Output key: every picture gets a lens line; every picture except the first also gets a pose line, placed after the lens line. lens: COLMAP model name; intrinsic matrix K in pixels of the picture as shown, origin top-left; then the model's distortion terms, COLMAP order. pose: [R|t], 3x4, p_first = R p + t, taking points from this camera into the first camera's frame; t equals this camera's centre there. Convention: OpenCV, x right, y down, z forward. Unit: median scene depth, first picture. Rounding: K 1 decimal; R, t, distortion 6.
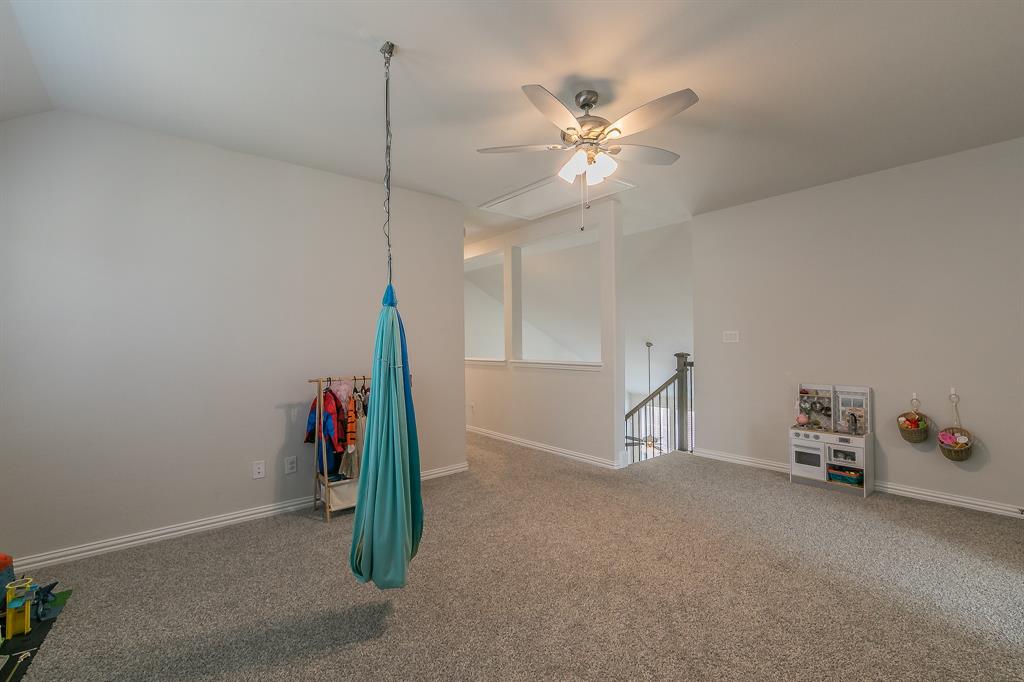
lens RADIAL K [[441.9, 0, 508.1], [0, 441.9, 343.6], [0, 0, 1]] dist [-0.000121, 0.000022]
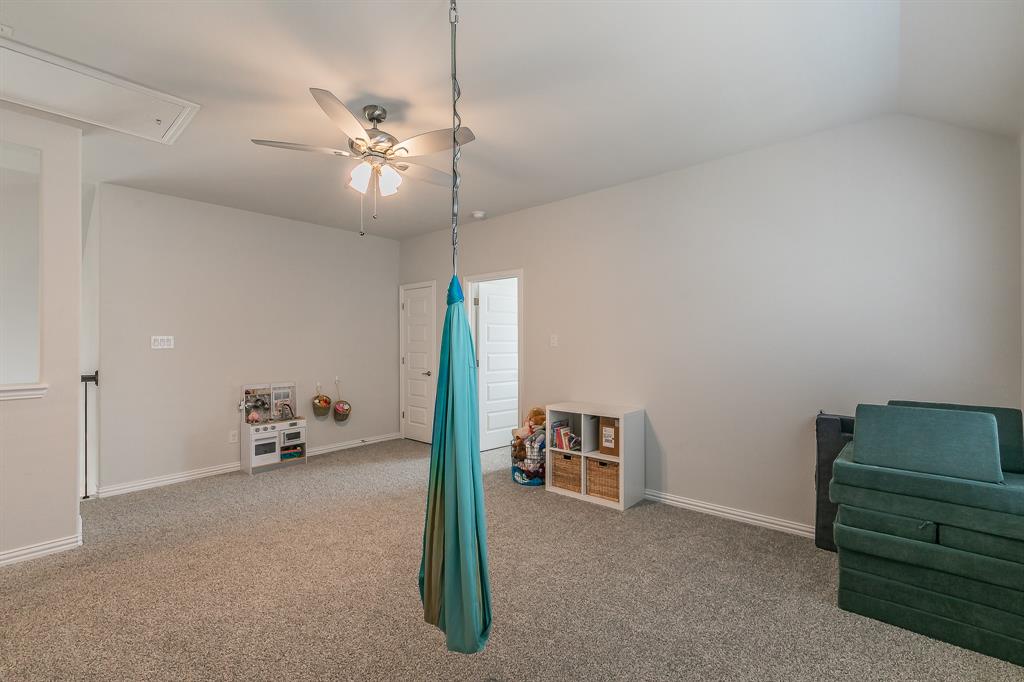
lens RADIAL K [[441.9, 0, 508.1], [0, 441.9, 343.6], [0, 0, 1]] dist [-0.000121, 0.000022]
pose [[-0.152563, 0.012383, 0.988216, -0.571953], [0.018488, 0.999782, -0.009674, 0.010035], [-0.988121, 0.016794, -0.152759, 0.558474]]
